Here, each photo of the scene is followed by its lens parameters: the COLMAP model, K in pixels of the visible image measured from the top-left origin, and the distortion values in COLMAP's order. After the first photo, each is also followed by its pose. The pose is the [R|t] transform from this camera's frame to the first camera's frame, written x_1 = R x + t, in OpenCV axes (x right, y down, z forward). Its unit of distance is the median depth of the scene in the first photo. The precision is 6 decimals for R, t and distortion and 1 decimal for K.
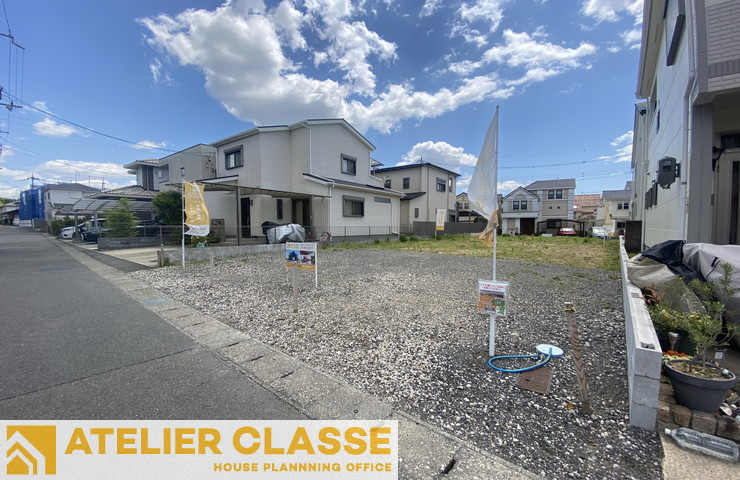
lens RADIAL K [[297.6, 0, 364.7], [0, 297.6, 235.6], [0, 0, 1]] dist [-0.000707, -0.006938]
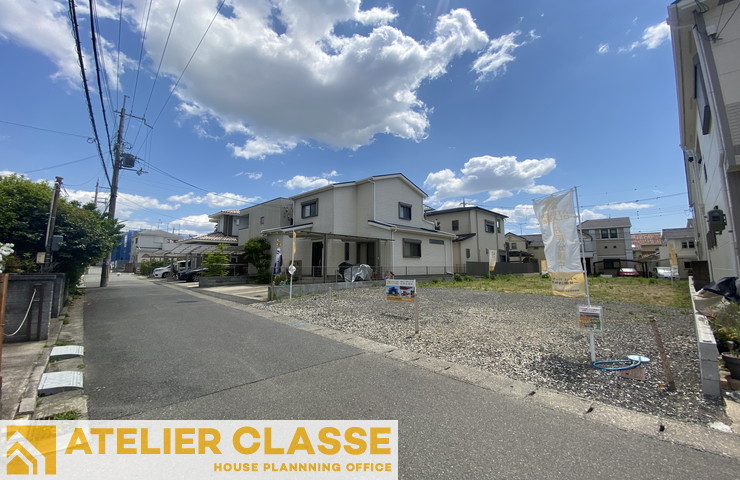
lens RADIAL K [[308.1, 0, 355.2], [0, 308.1, 225.0], [0, 0, 1]] dist [0.006468, -0.012730]
pose [[0.993163, -0.016323, -0.115587, -0.093949], [-0.003087, 0.986158, -0.165782, 0.004058], [0.116693, 0.165006, 0.979365, -0.118388]]
